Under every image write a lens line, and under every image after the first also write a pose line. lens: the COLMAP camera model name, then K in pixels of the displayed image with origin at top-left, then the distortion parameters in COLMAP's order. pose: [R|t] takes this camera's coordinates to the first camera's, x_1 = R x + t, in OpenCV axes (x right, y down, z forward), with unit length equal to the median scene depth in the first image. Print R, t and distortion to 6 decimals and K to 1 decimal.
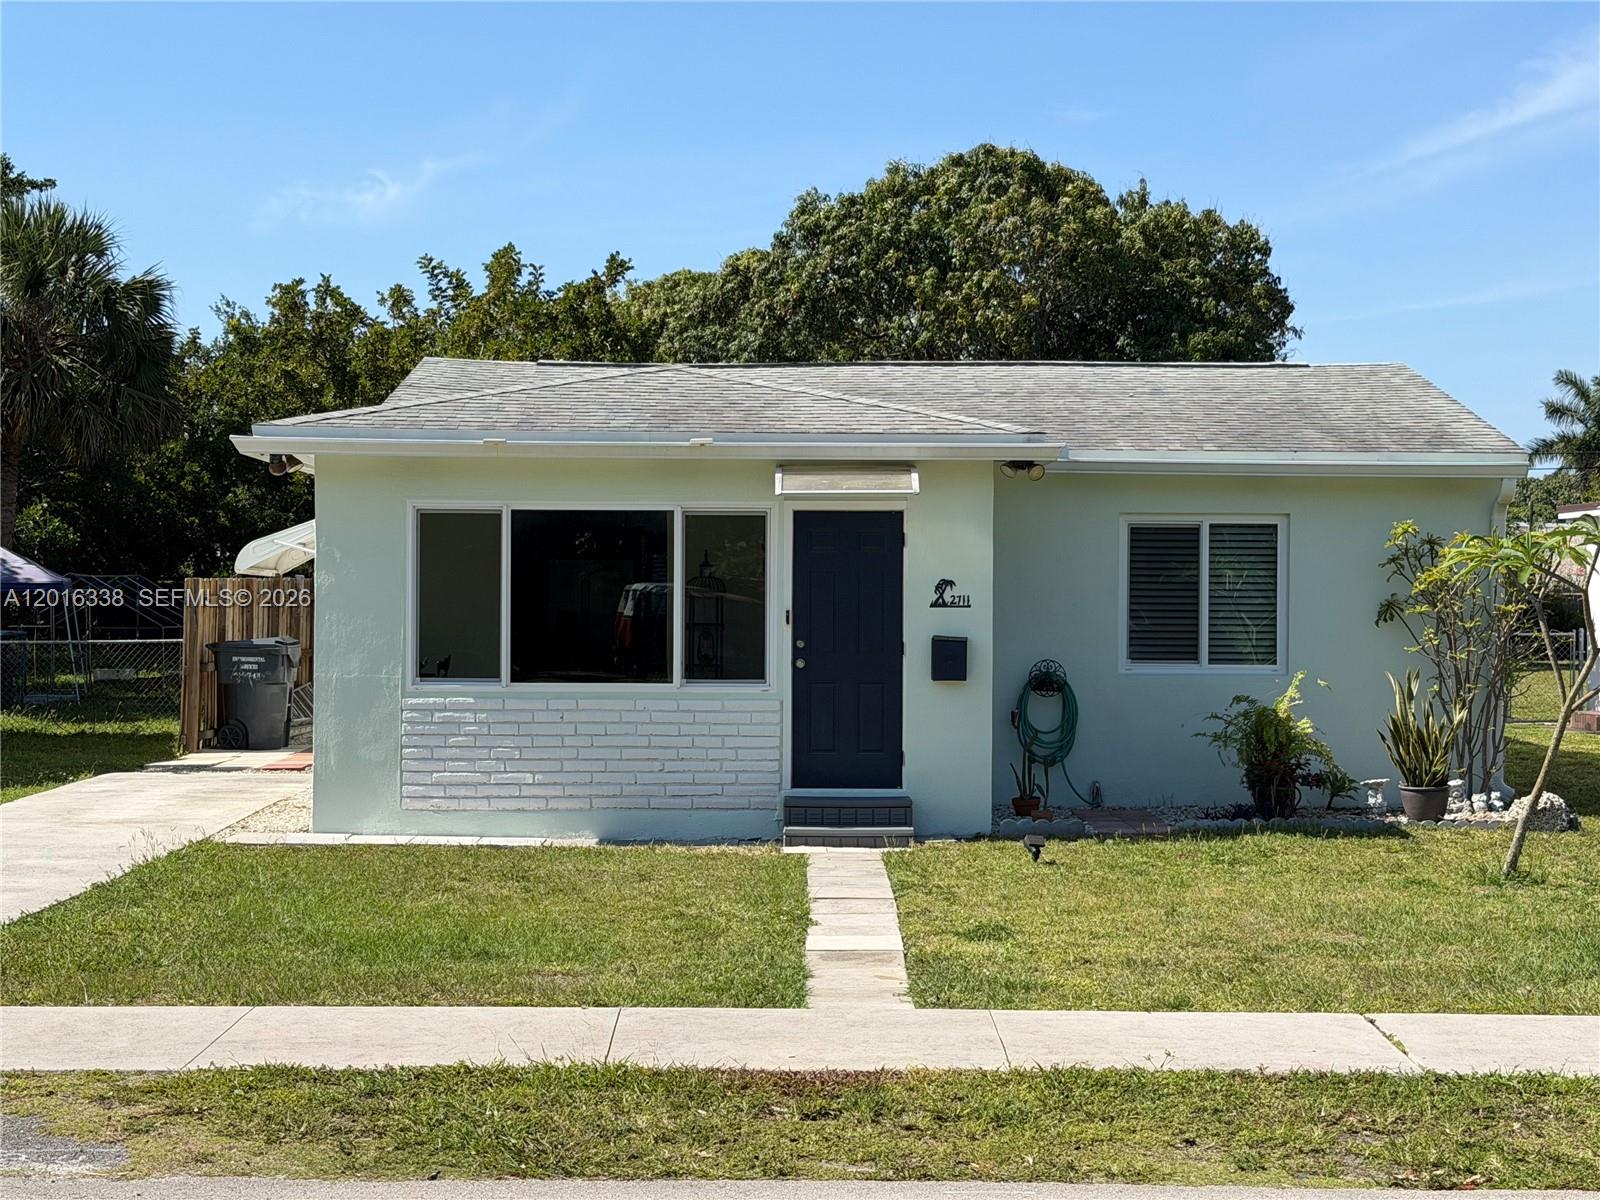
lens RADIAL K [[2547.7, 0, 800.0], [0, 2547.7, 600.0], [0, 0, 1]] dist [-0.019996, 2.567276]
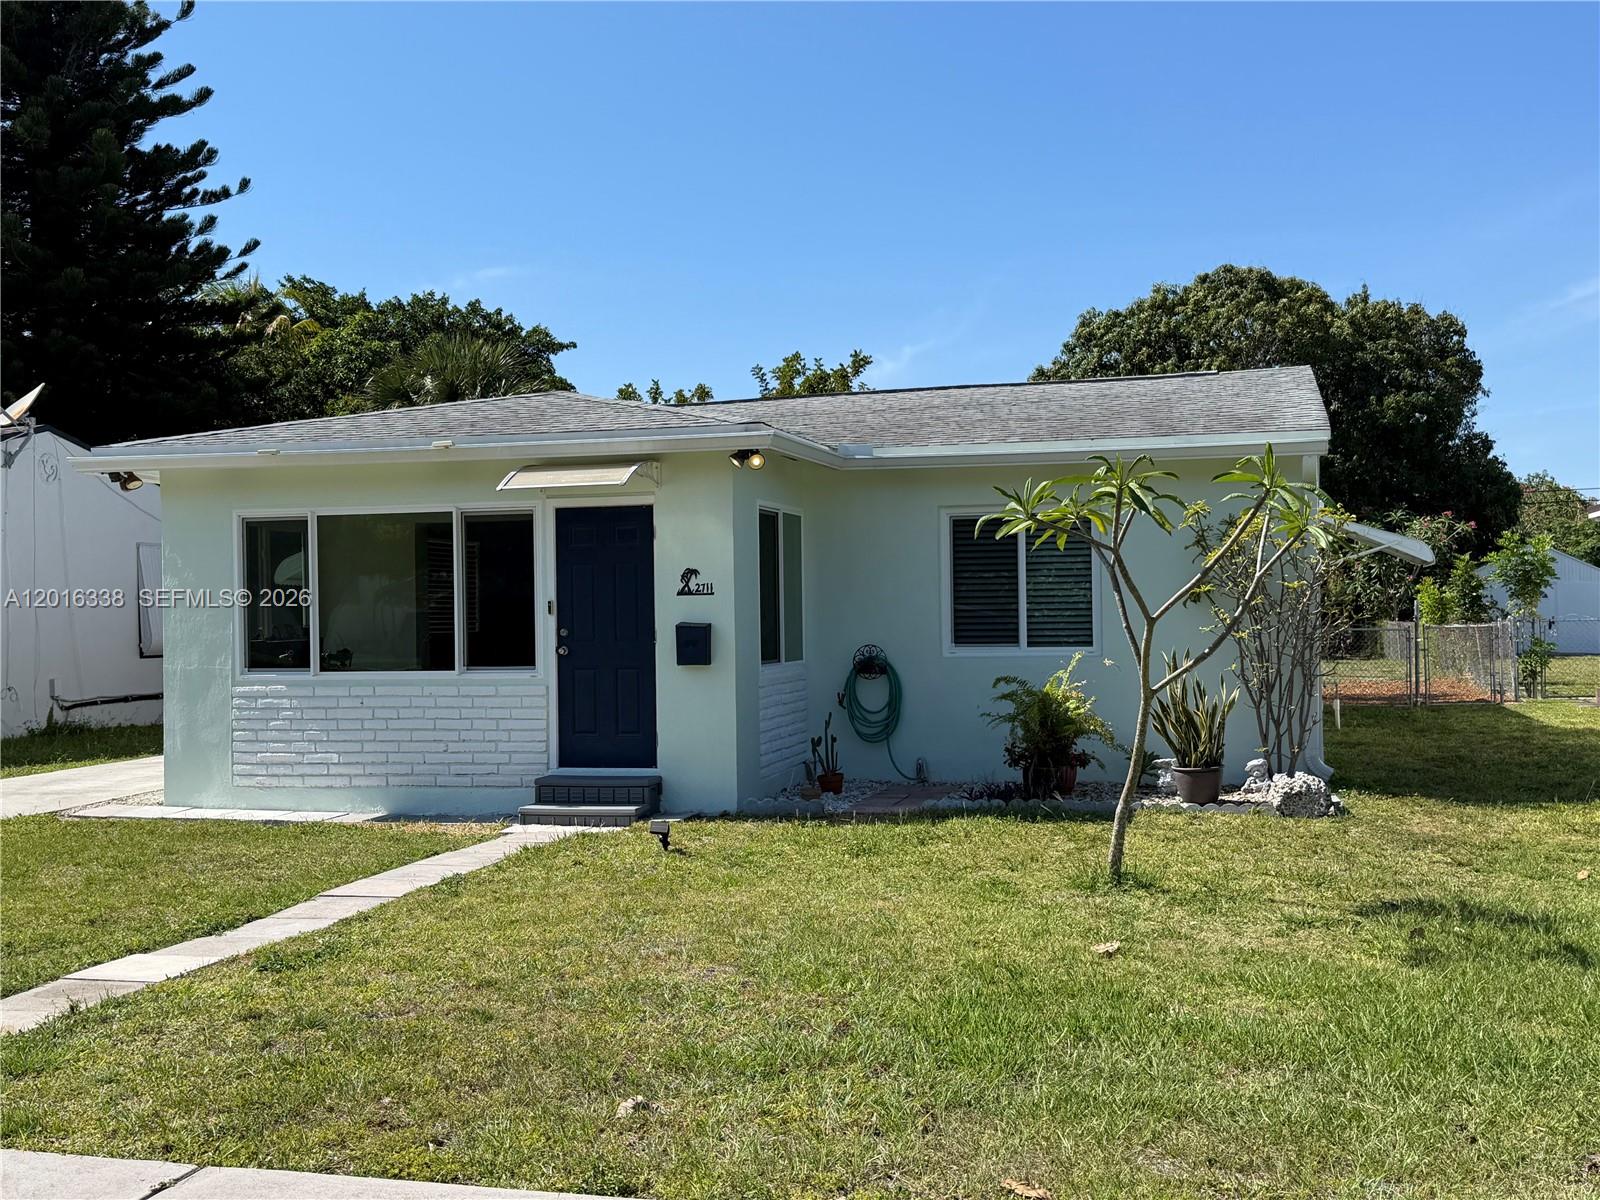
lens RADIAL K [[1618.9, 0, 800.0], [0, 1618.9, 600.0], [0, 0, 1]] dist [0.210381, -0.463634]
pose [[0.963287, -0.020825, -0.267665, 0.278742], [0.017808, 0.999748, -0.013692, 0.014752], [0.267883, 0.008422, 0.963415, 0.367844]]
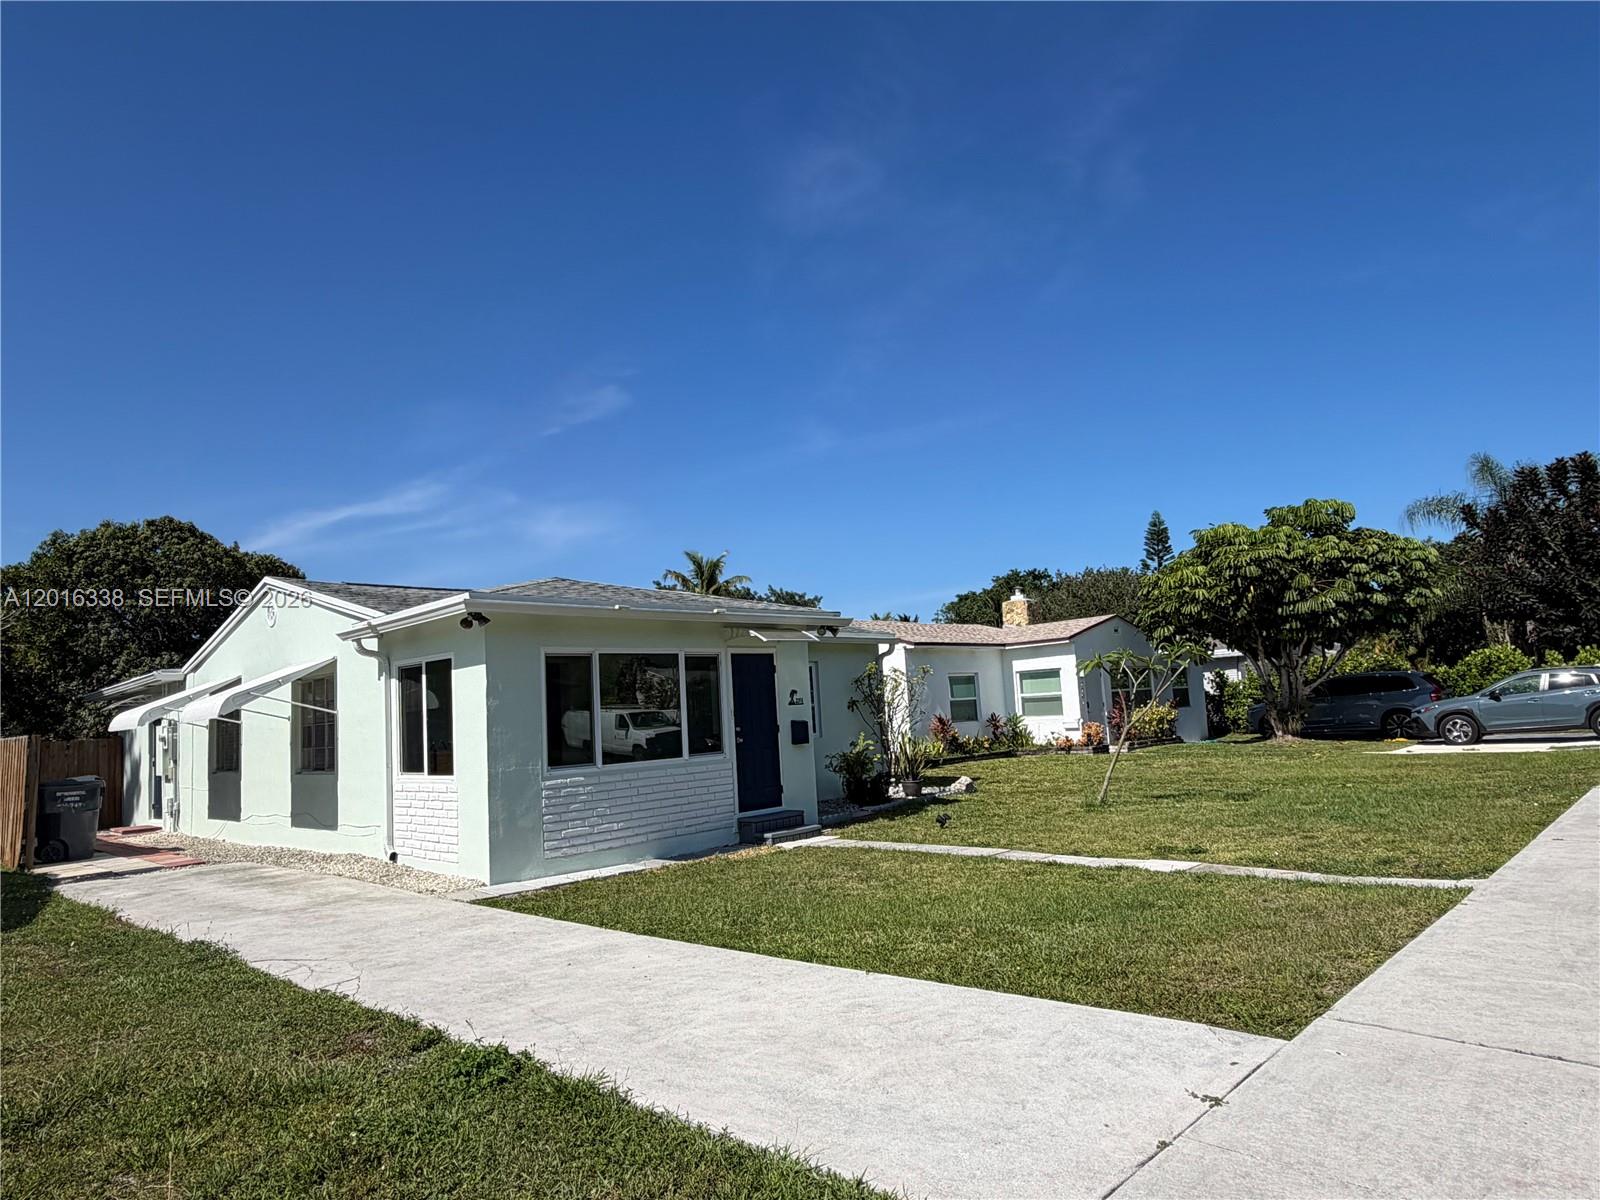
lens RADIAL K [[990.2, 0, 800.0], [0, 990.2, 600.0], [0, 0, 1]] dist [-0.003387, 0.000050]
pose [[0.685559, 0.038093, 0.727020, -0.470639], [0.066306, 0.991213, -0.114460, 0.010012], [-0.724992, 0.126675, 0.677008, 0.494433]]
